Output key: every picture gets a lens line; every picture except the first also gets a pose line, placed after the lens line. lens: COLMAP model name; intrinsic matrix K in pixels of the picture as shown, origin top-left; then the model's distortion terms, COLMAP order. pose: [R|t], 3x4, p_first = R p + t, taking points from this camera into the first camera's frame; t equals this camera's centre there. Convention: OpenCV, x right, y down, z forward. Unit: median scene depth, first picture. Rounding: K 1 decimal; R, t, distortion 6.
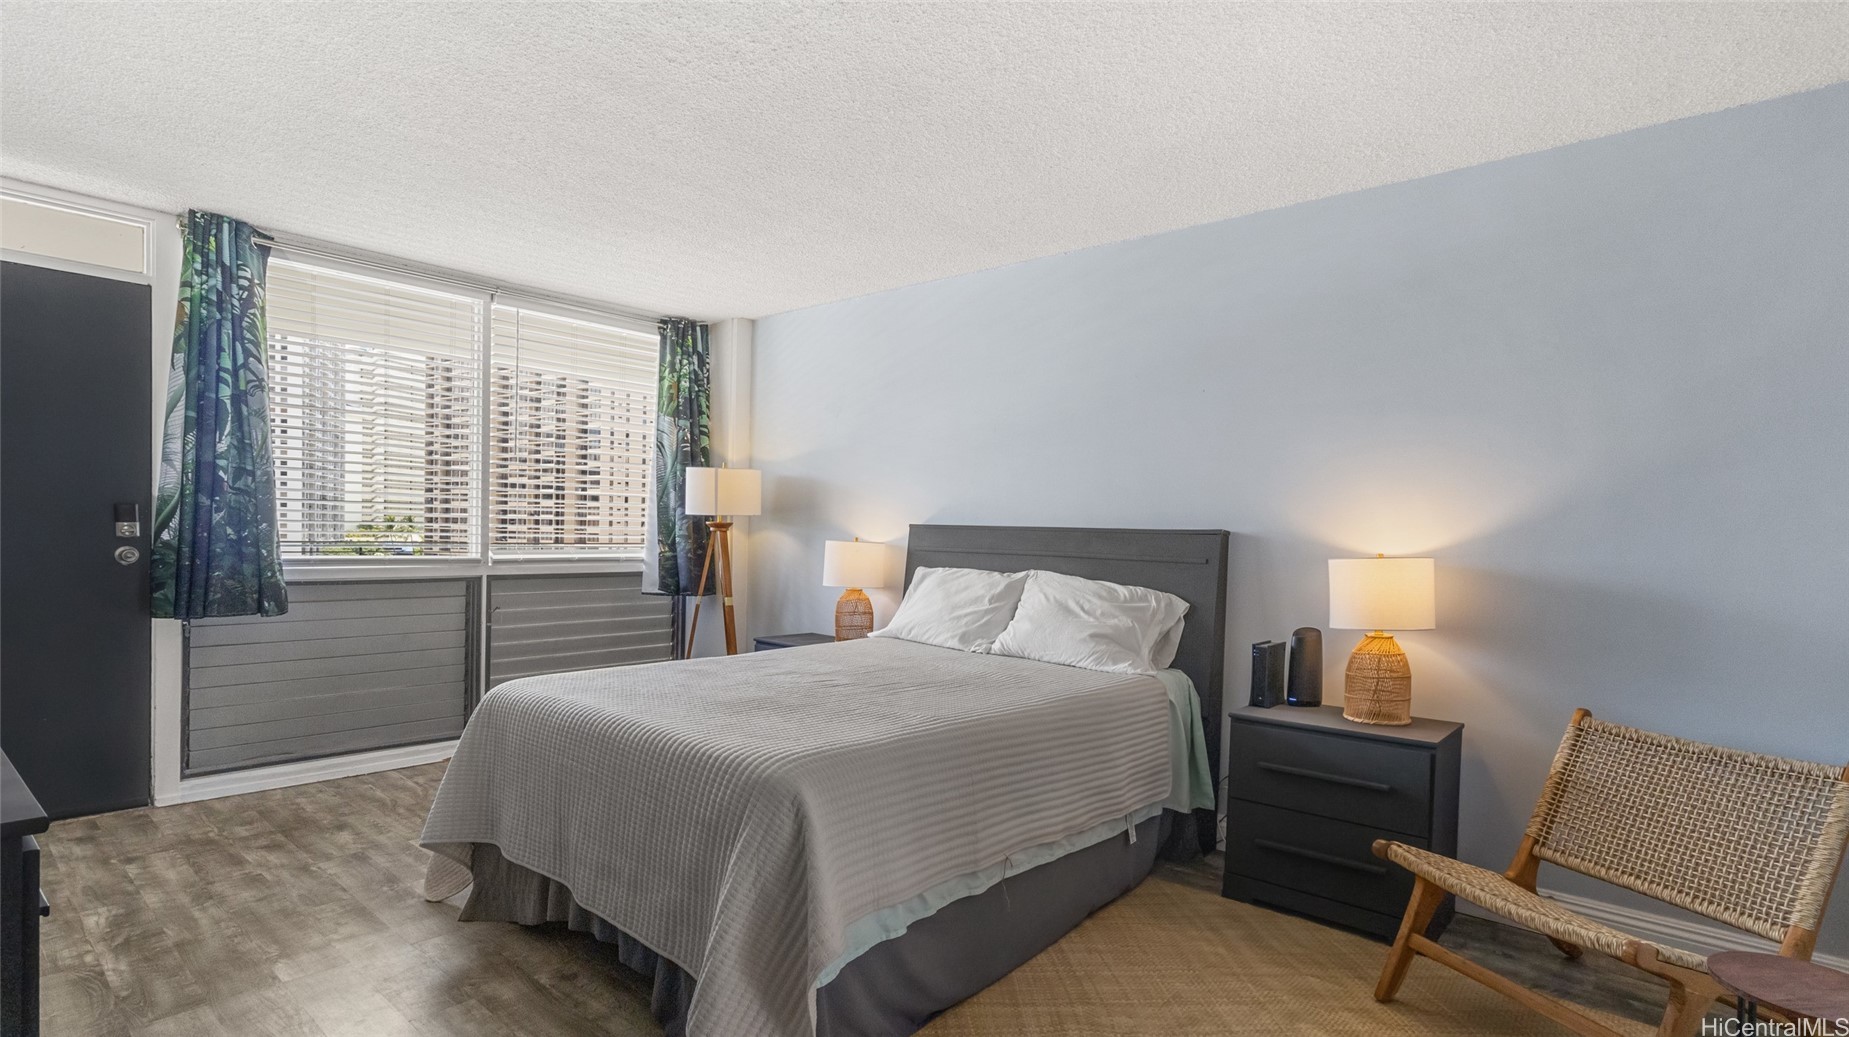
lens RADIAL K [[872.4, 0, 917.9], [0, 872.4, 550.5], [0, 0, 1]] dist [0.000684, 0.000519]
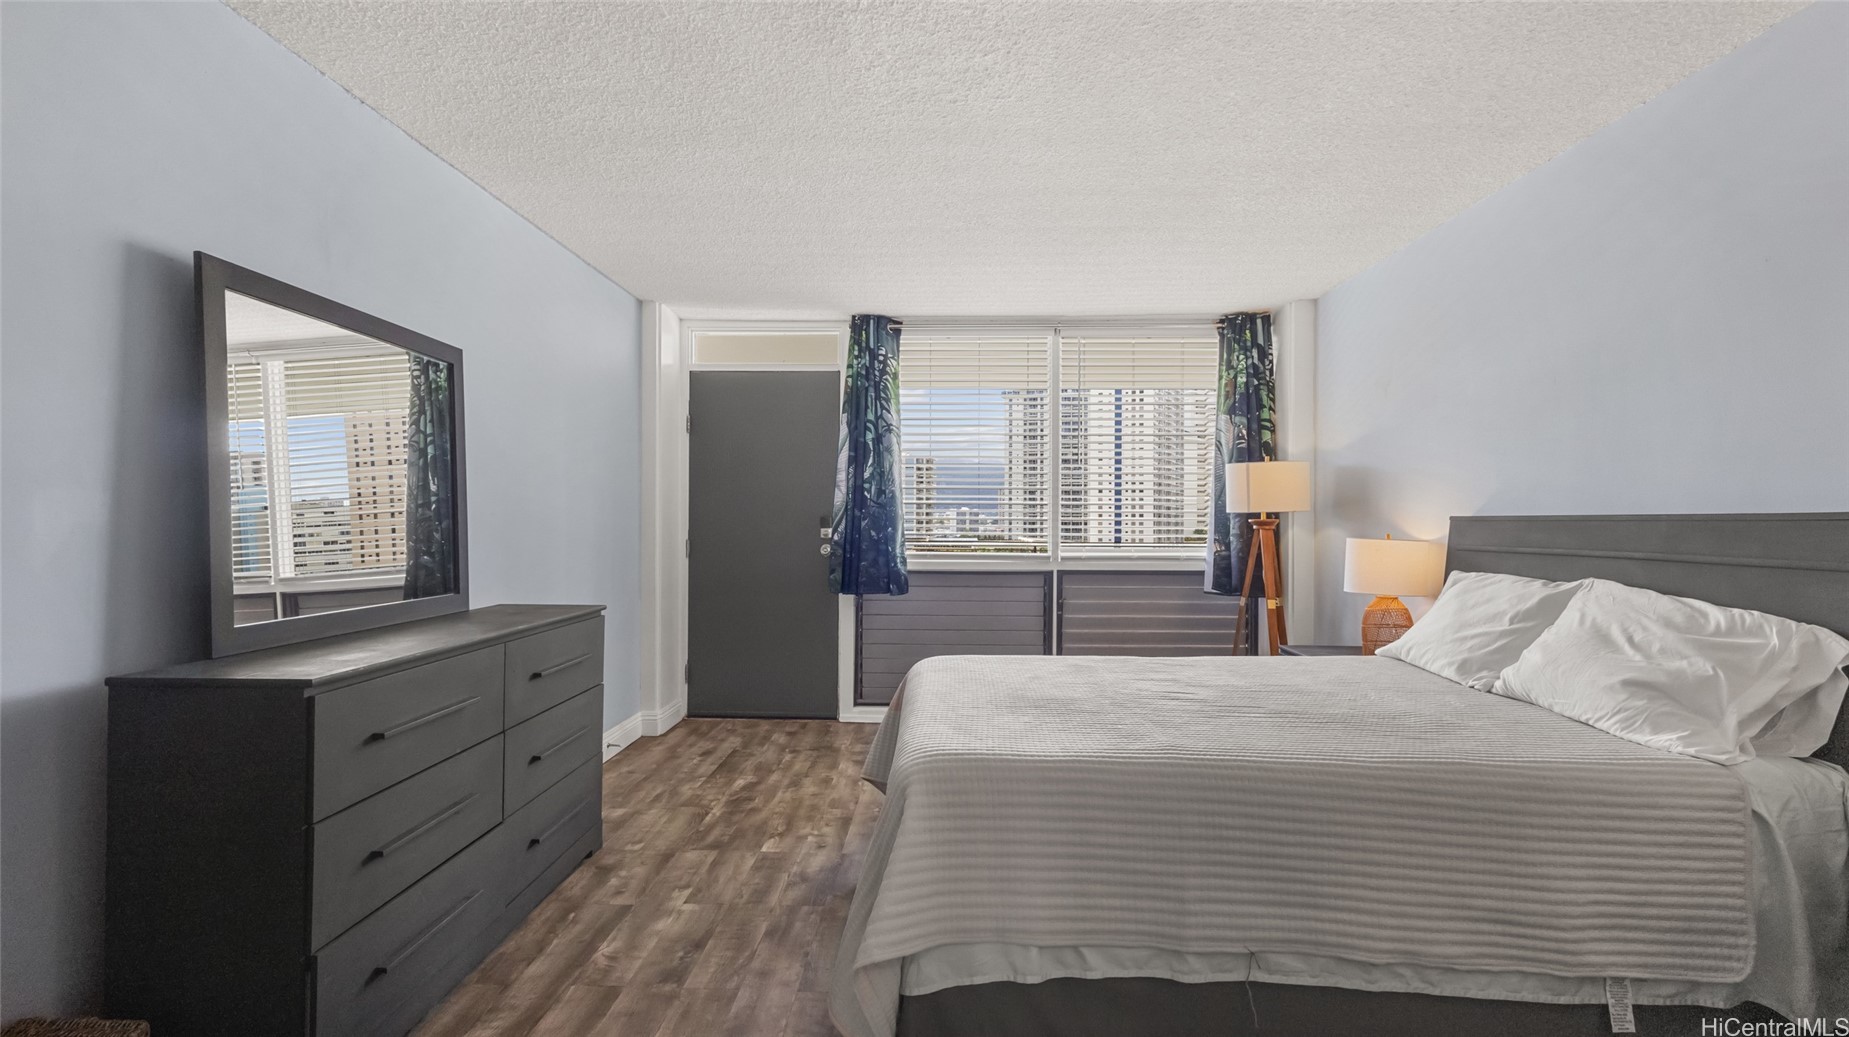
lens RADIAL K [[824.8, 0, 924.5], [0, 824.8, 518.5], [0, 0, 1]] dist [0.008446, 0.000259]
pose [[0.656573, -0.024594, -0.753861, 0.276719], [-0.006783, 0.999235, -0.038507, 0.004198], [0.754232, 0.030396, 0.655904, 0.183118]]
